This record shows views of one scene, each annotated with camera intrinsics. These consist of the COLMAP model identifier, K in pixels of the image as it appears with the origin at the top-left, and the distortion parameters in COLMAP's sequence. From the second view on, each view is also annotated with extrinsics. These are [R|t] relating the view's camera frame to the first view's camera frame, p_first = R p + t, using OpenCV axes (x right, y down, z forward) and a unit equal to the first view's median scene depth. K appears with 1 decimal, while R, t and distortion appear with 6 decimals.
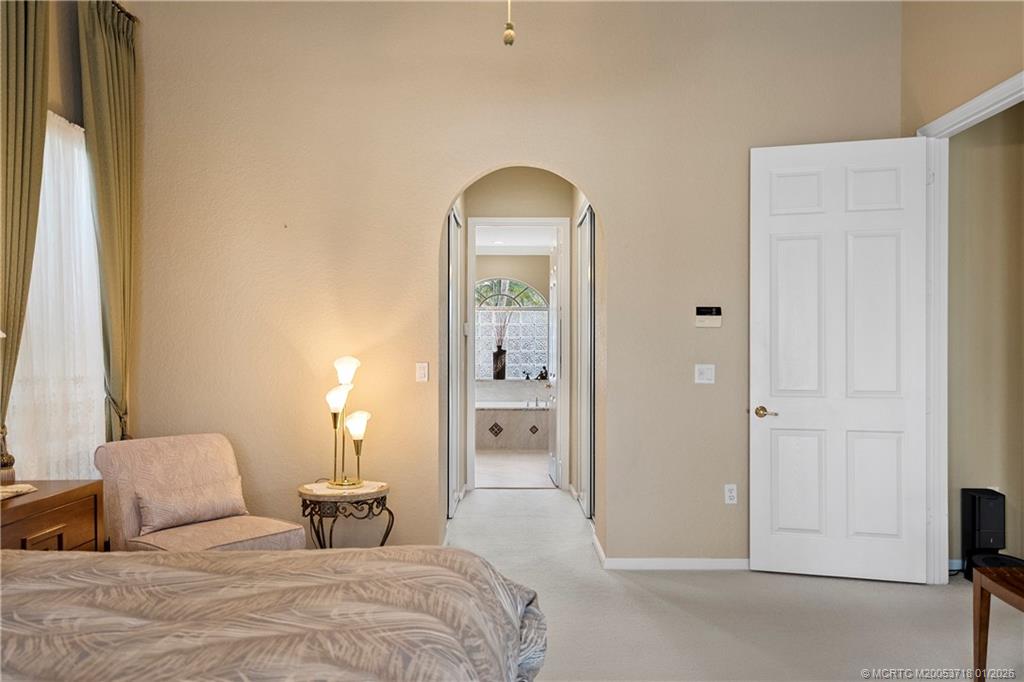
lens RADIAL K [[765.4, 0, 511.8], [0, 765.4, 348.5], [0, 0, 1]] dist [-0.010286, -0.002145]
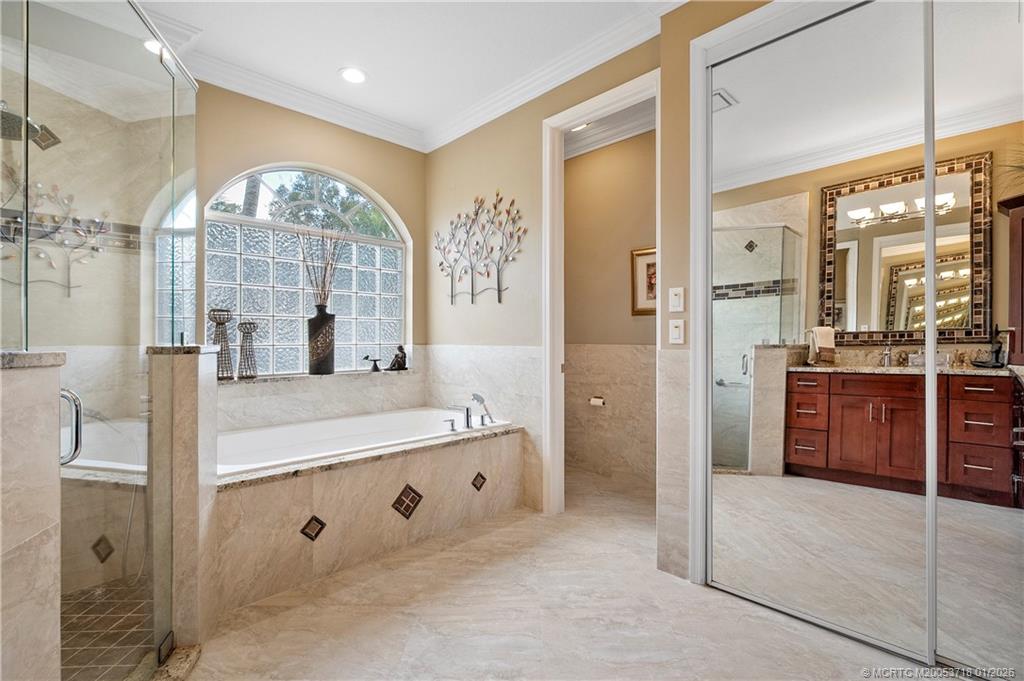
lens RADIAL K [[466.7, 0, 512.6], [0, 466.7, 339.5], [0, 0, 1]] dist [-0.000399, 0.002259]
pose [[0.719096, -0.005764, 0.694887, -0.136208], [0.000007, 0.999966, 0.008288, 0.015900], [-0.694911, -0.005955, 0.719071, 0.700163]]
